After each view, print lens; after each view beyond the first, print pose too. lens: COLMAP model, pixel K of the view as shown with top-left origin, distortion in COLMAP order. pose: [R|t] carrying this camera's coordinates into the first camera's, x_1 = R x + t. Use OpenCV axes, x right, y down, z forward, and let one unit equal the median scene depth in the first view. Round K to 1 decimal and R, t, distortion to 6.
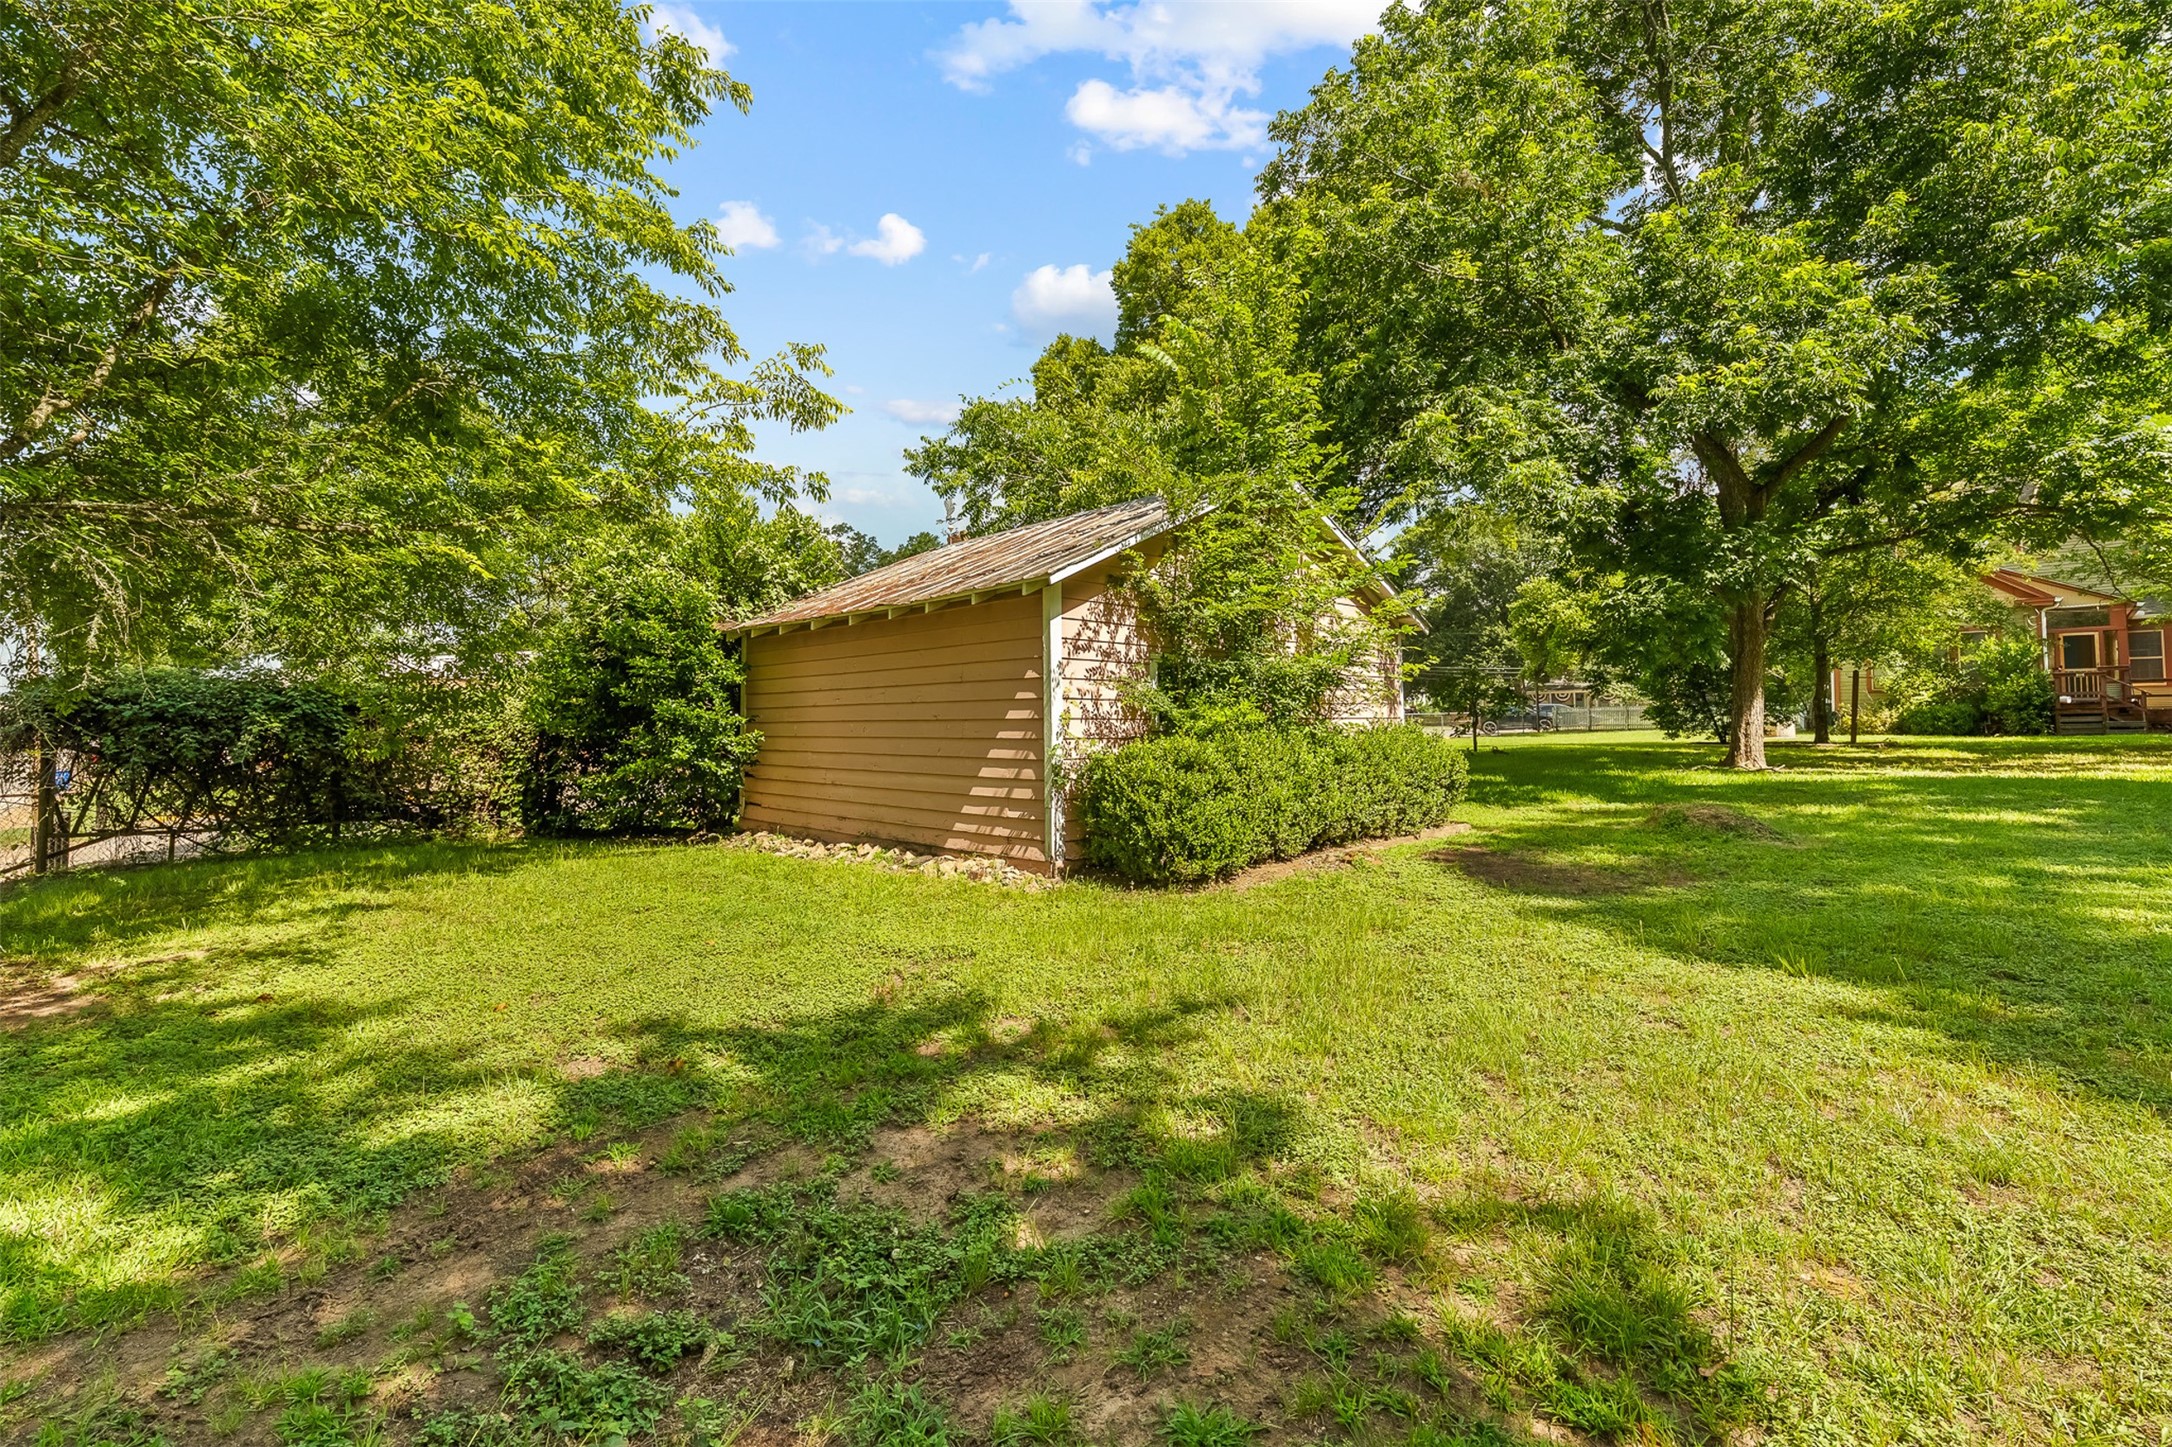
lens RADIAL K [[954.0, 0, 1073.3], [0, 954.0, 717.3], [0, 0, 1]] dist [-0.001532, -0.000423]
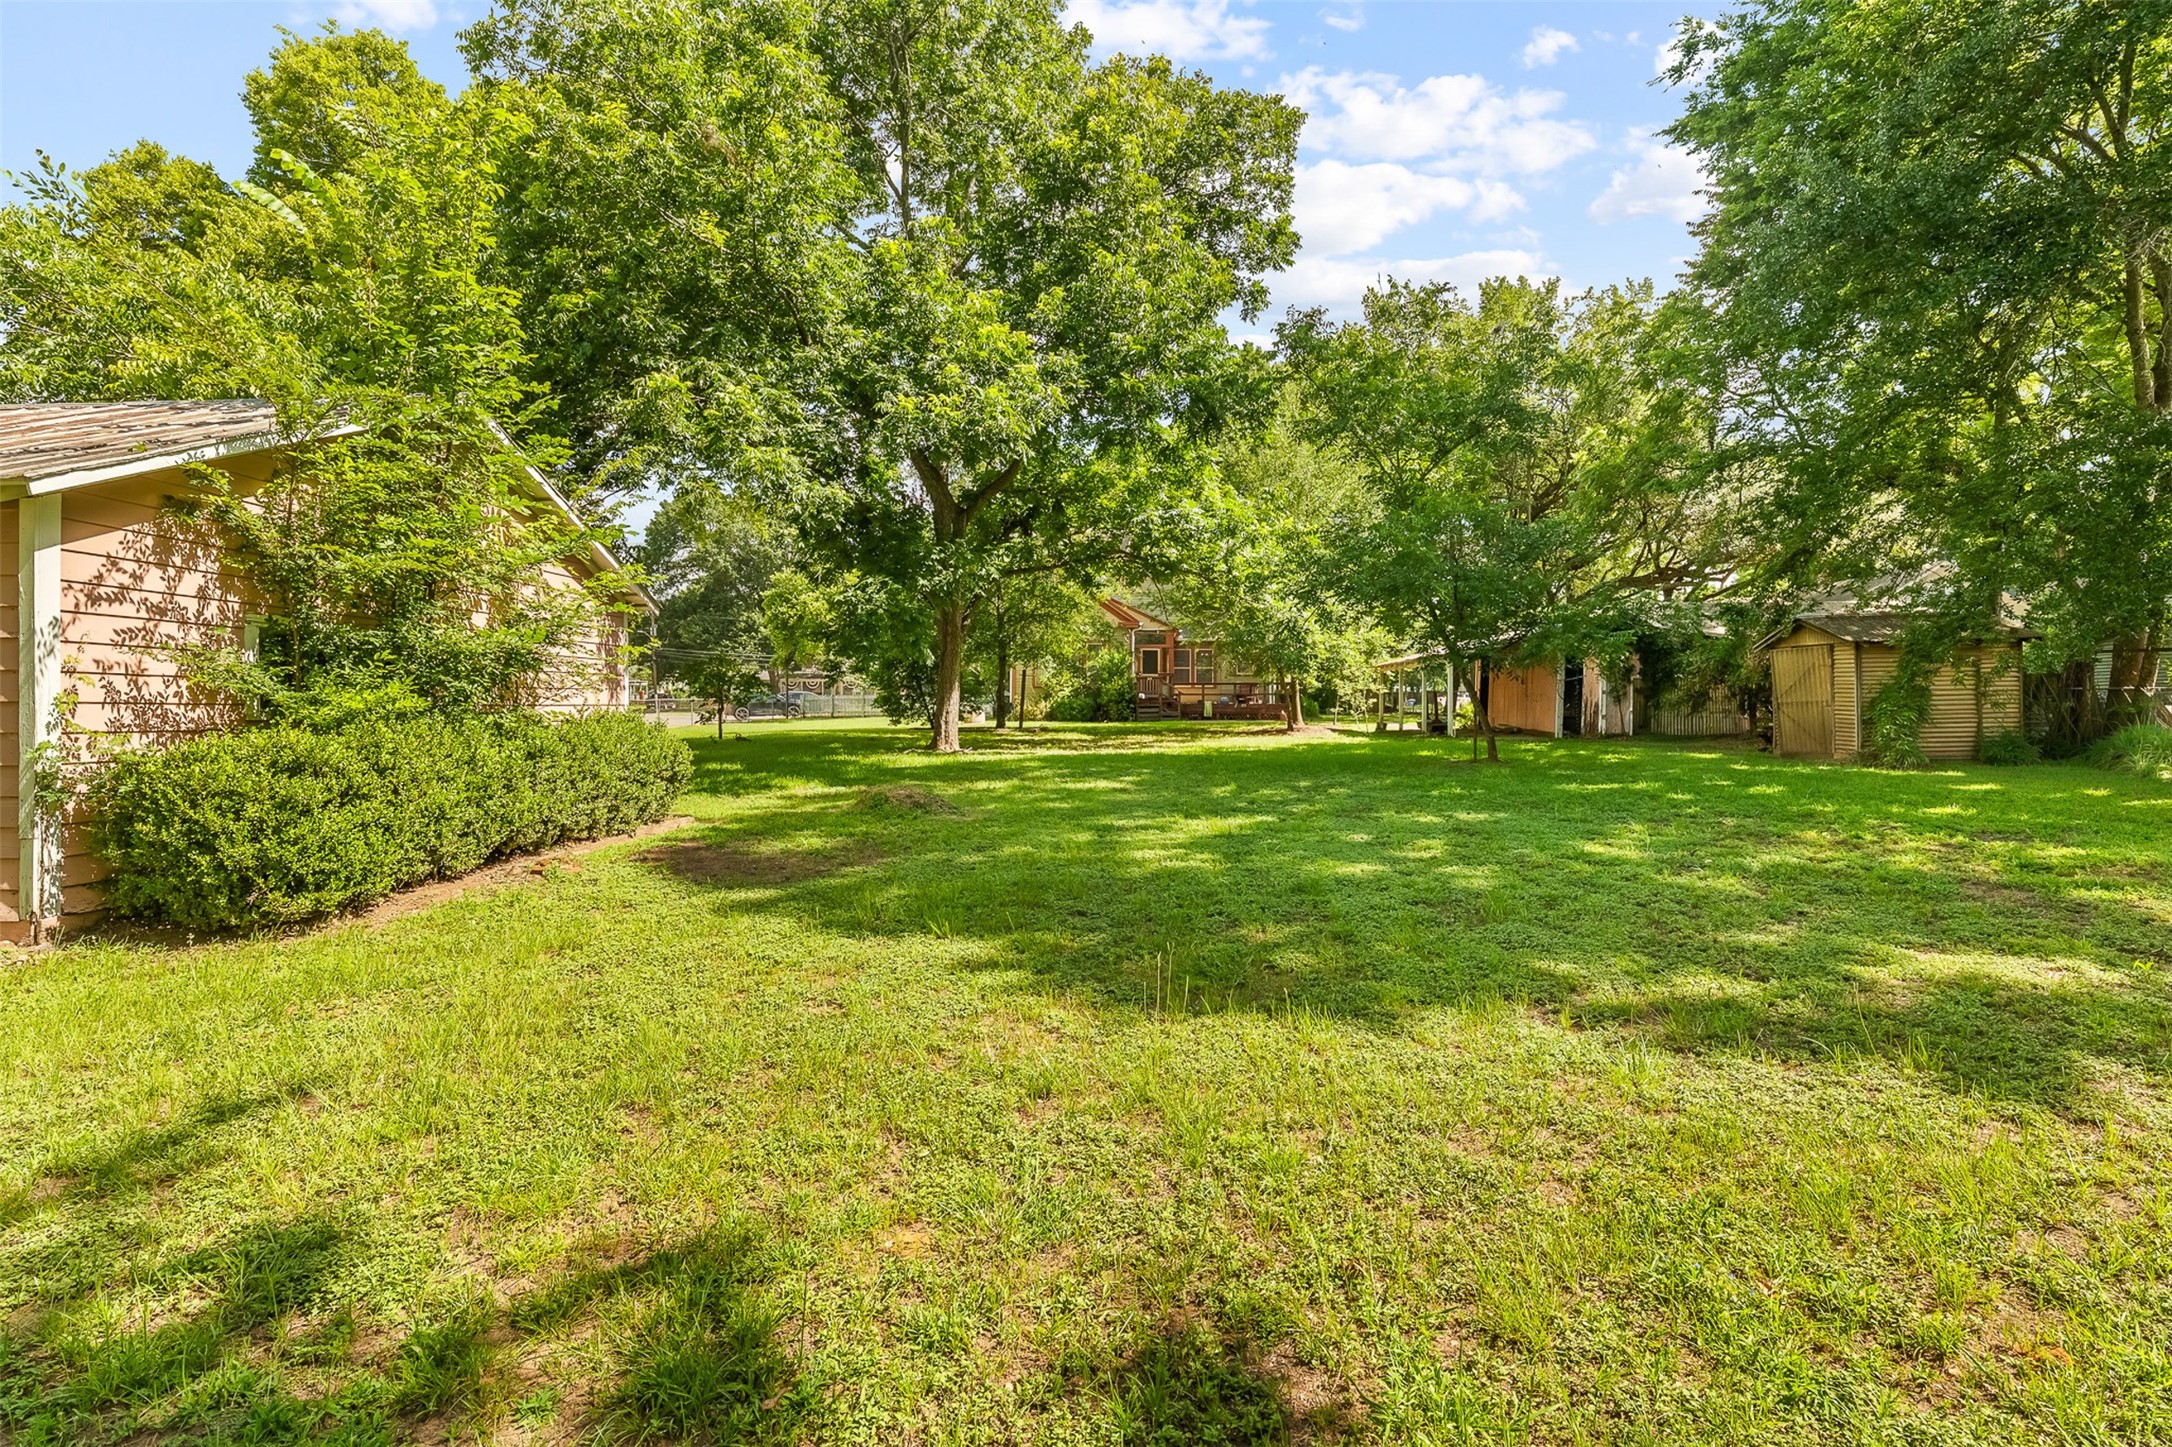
lens RADIAL K [[896.6, 0, 1107.6], [0, 896.6, 768.6], [0, 0, 1]] dist [-0.001943, 0.000183]
pose [[0.742764, -0.039593, 0.668381, 0.111184], [-0.013347, 0.997176, 0.073903, -0.008444], [-0.669420, -0.063813, 0.740138, 0.045843]]
